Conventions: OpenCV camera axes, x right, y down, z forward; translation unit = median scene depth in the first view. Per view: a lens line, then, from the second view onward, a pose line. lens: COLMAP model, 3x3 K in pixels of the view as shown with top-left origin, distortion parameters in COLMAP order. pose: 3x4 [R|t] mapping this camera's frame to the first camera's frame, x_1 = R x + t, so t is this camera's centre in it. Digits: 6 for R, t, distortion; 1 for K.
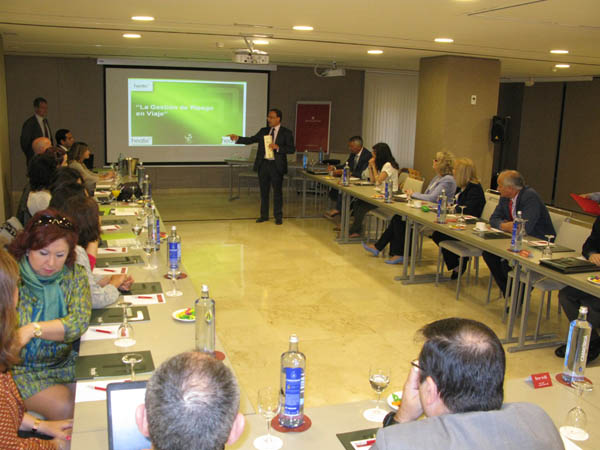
lens RADIAL K [[603.3, 0, 300.0], [0, 603.3, 225.0], [0, 0, 1]] dist [-0.224600, 0.312507]
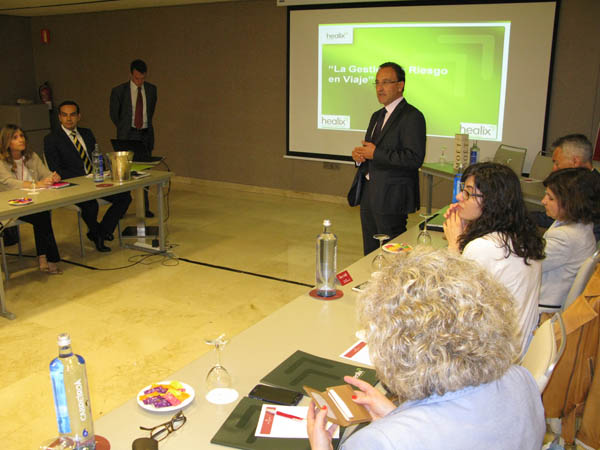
lens RADIAL K [[603.3, 0, 300.0], [0, 603.3, 225.0], [0, 0, 1]] dist [-0.224600, 0.312507]
pose [[0.657656, 0.164967, -0.735034, 0.205054], [-0.137541, 0.985622, 0.098145, -0.090734], [0.740656, 0.036552, 0.670890, 0.543970]]
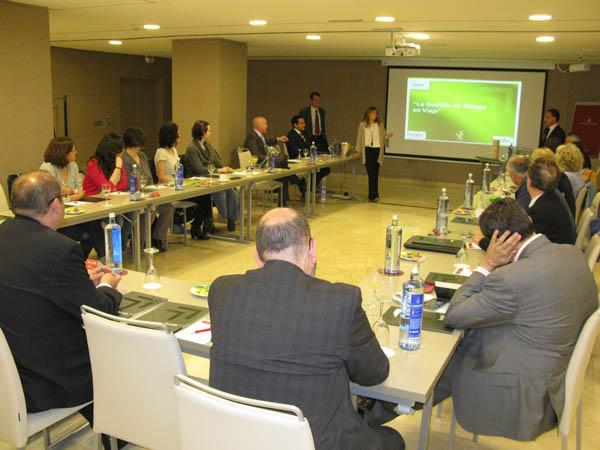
lens RADIAL K [[603.3, 0, 300.0], [0, 603.3, 225.0], [0, 0, 1]] dist [-0.224600, 0.312507]
pose [[0.720539, 0.133223, -0.680496, 0.348949], [-0.146348, 0.988481, 0.038559, 0.010838], [0.677794, 0.071806, 0.731737, 0.065429]]
